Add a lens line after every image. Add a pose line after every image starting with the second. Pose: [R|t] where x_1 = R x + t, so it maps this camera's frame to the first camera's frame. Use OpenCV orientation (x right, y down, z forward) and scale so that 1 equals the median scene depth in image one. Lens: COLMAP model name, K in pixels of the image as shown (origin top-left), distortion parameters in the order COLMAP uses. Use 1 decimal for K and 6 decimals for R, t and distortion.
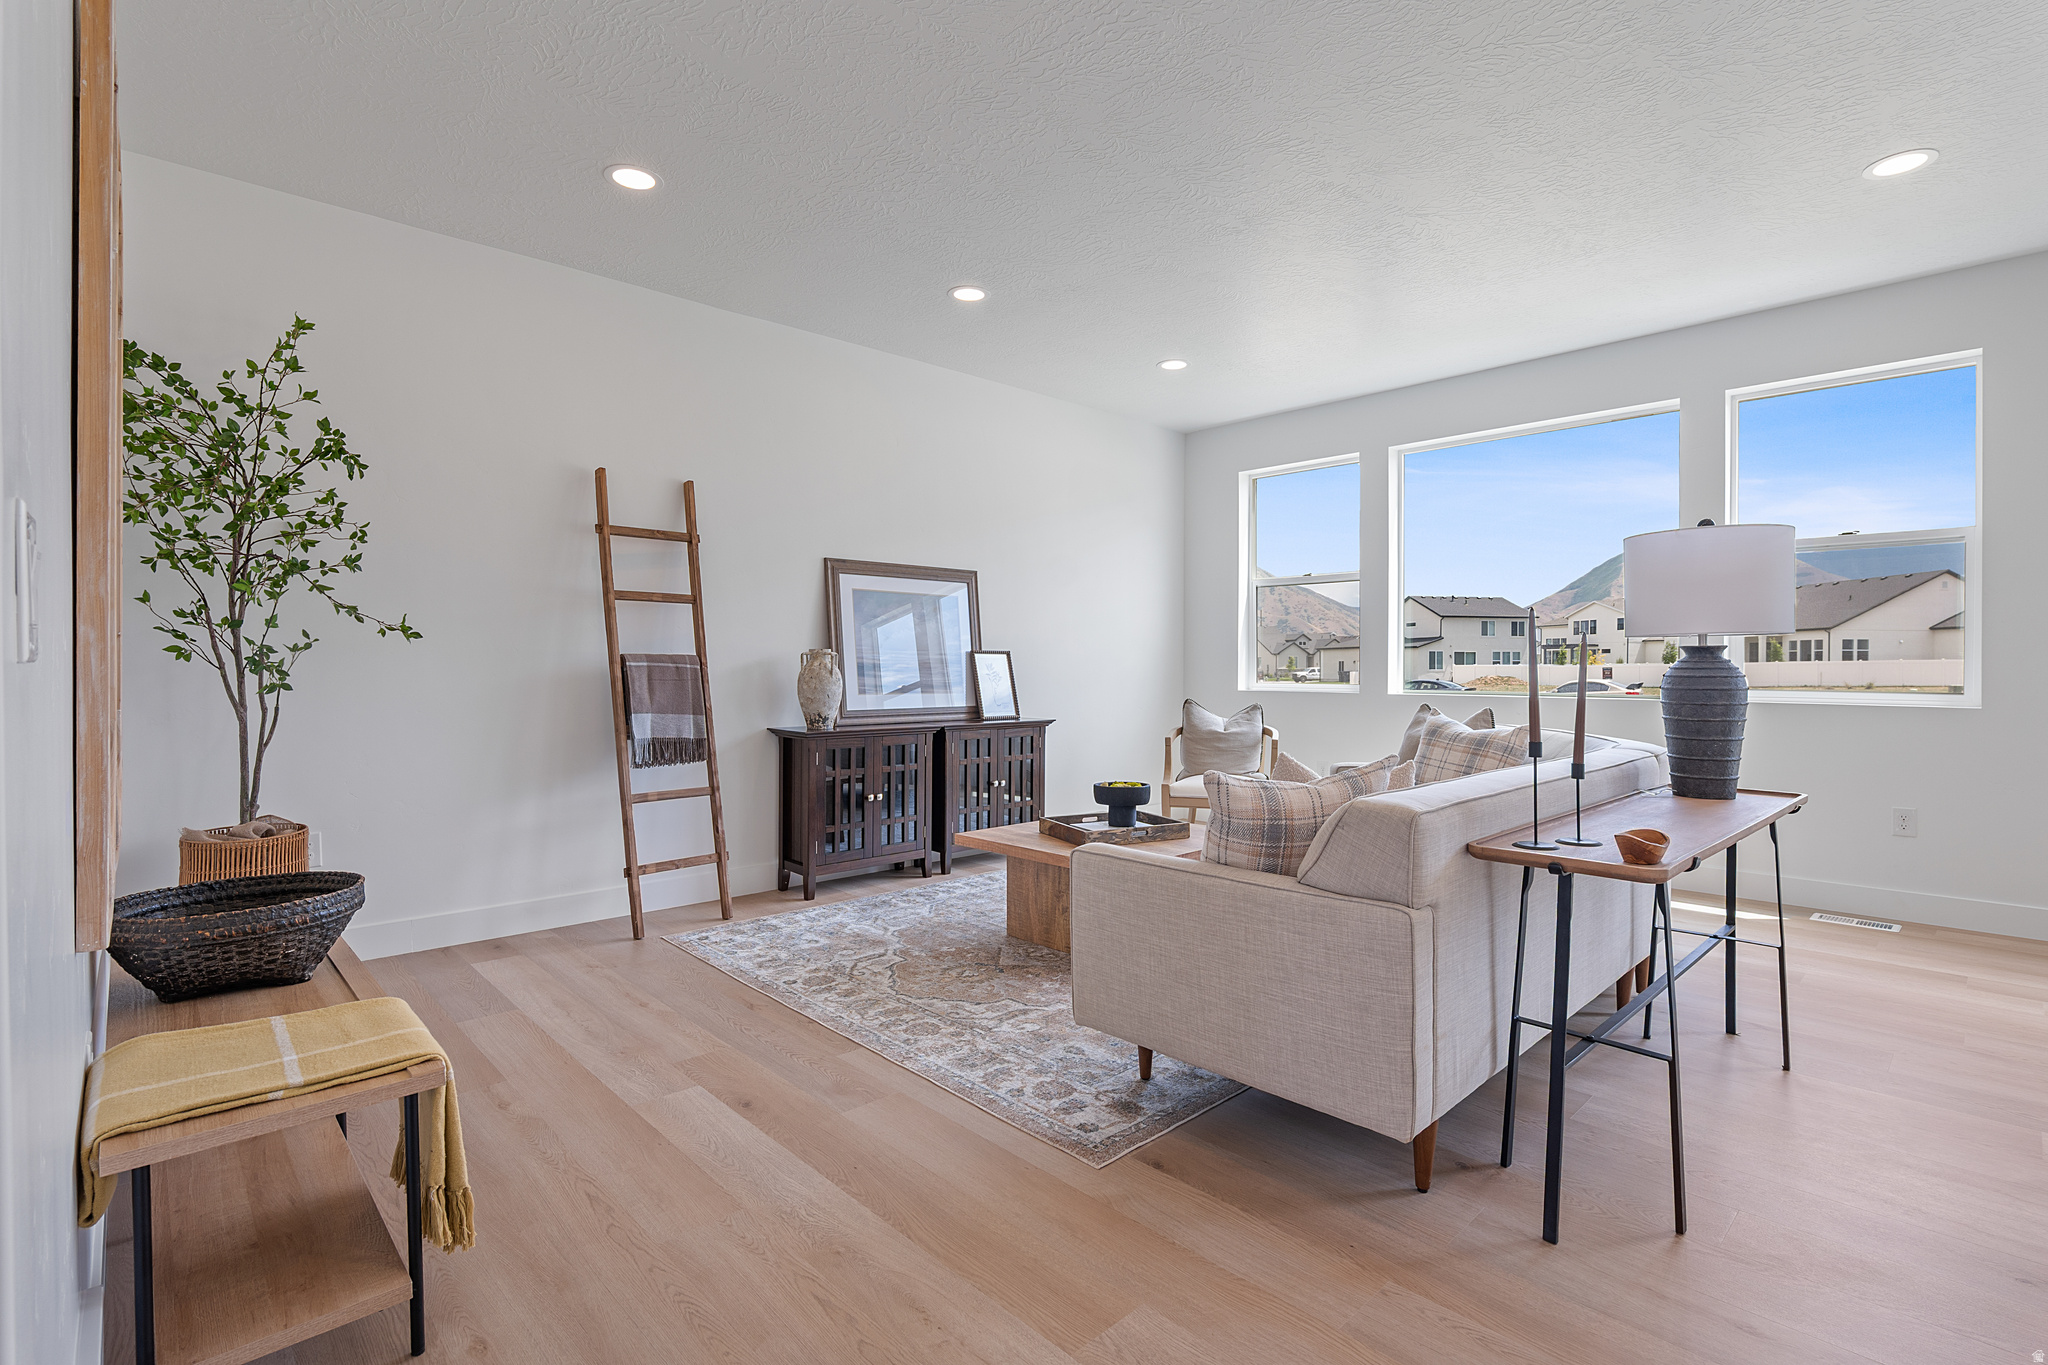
lens RADIAL K [[965.2, 0, 1020.3], [0, 965.2, 676.1], [0, 0, 1]] dist [-0.005521, -0.000279]
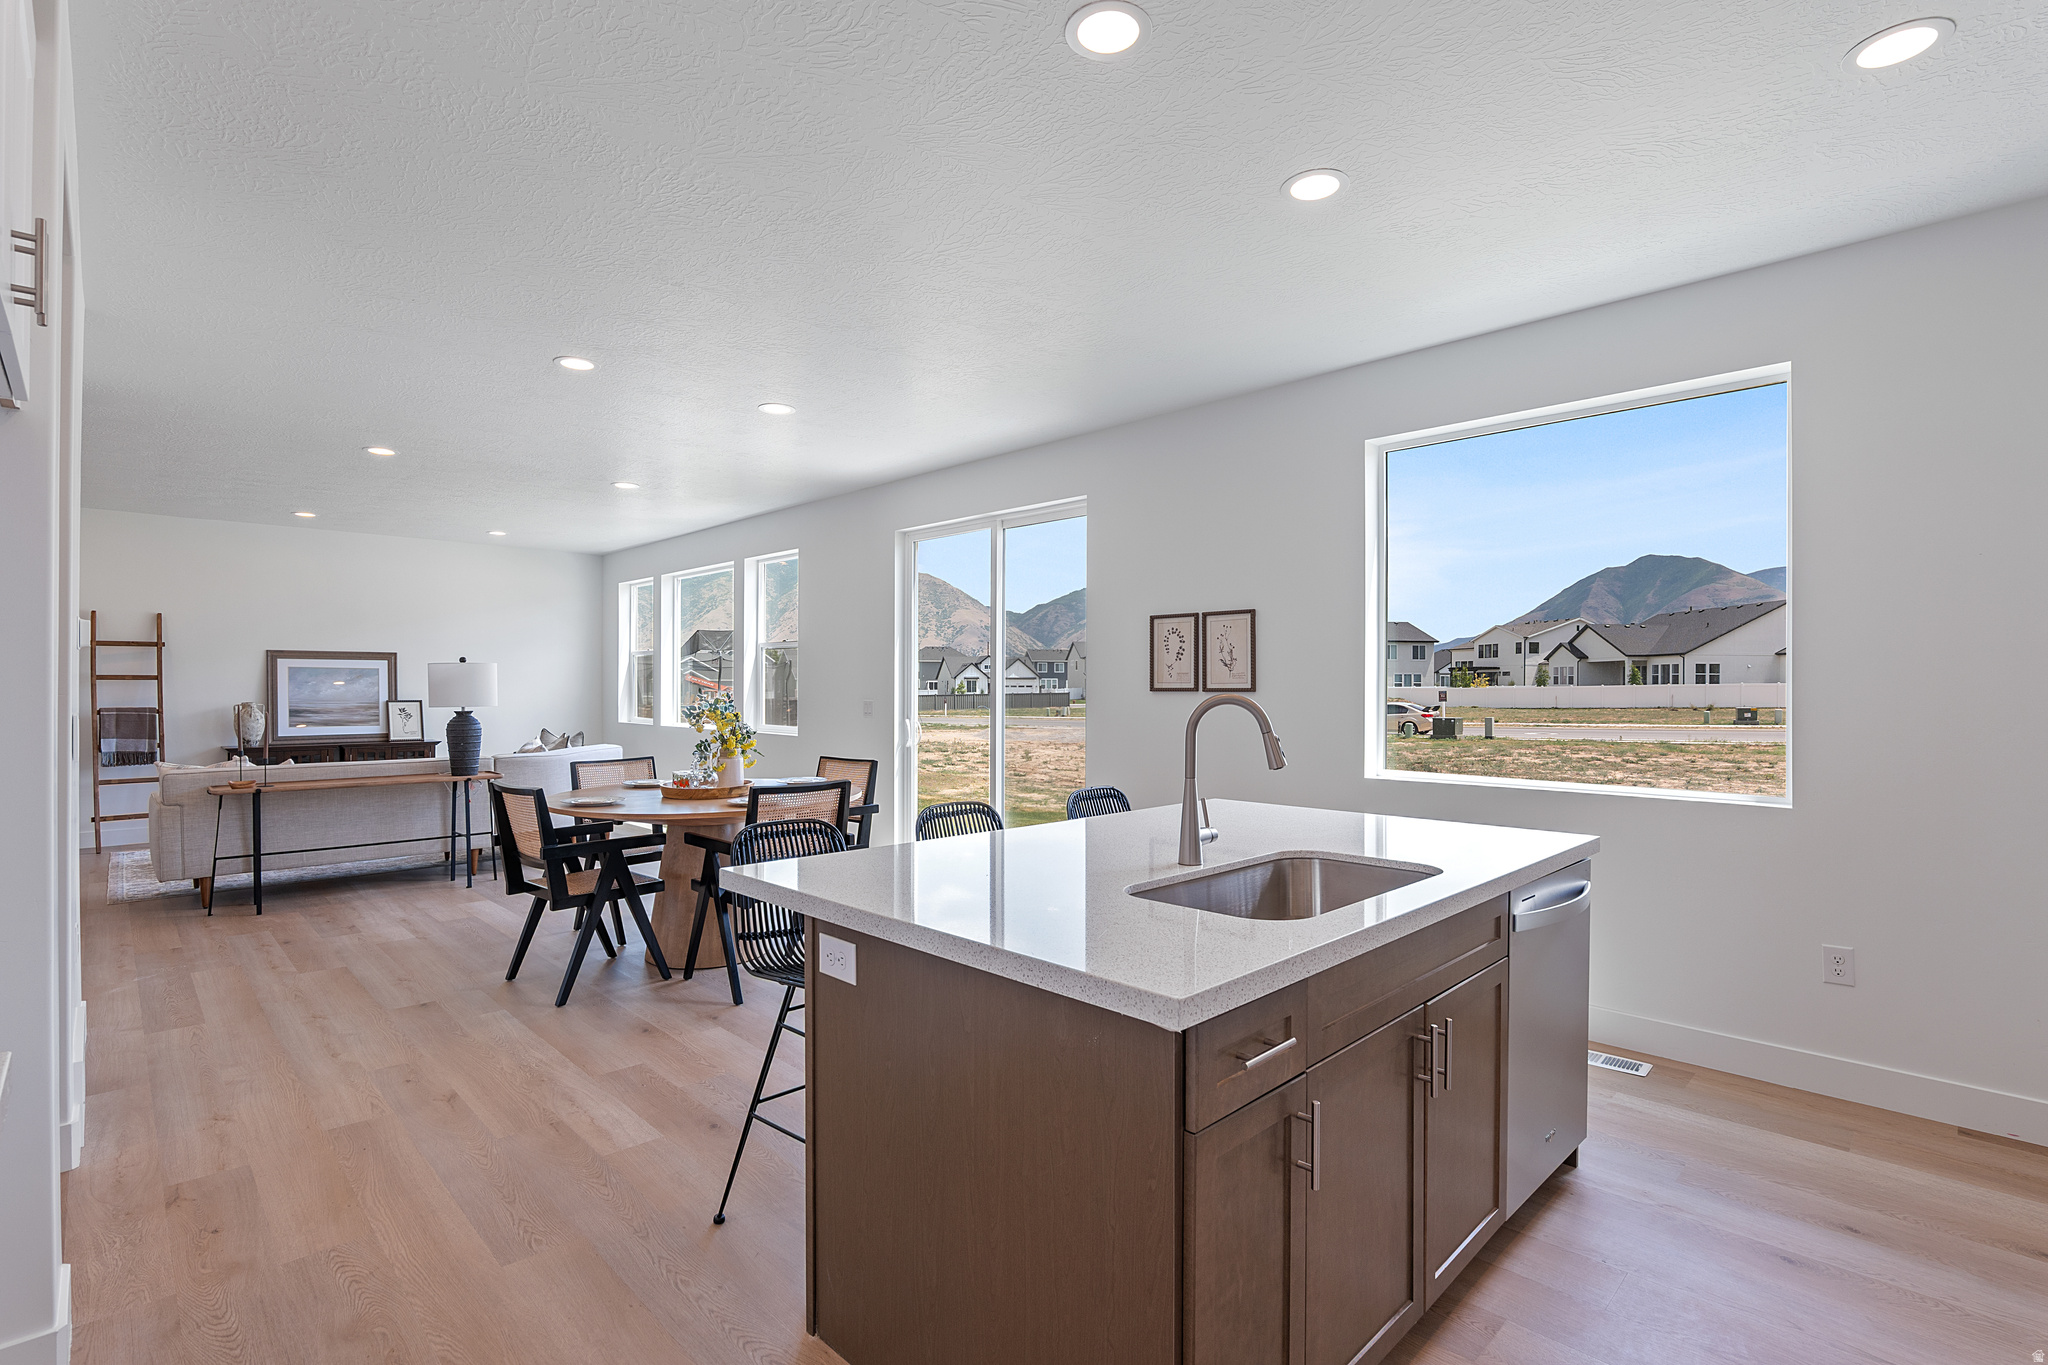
lens RADIAL K [[965.2, 0, 1026.7], [0, 965.2, 685.5], [0, 0, 1]] dist [-0.005521, -0.000279]
pose [[0.999676, 0.000523, 0.025449, 1.138710], [-0.000260, 0.999947, -0.010322, -0.039664], [-0.025453, 0.010312, 0.999623, -0.792230]]
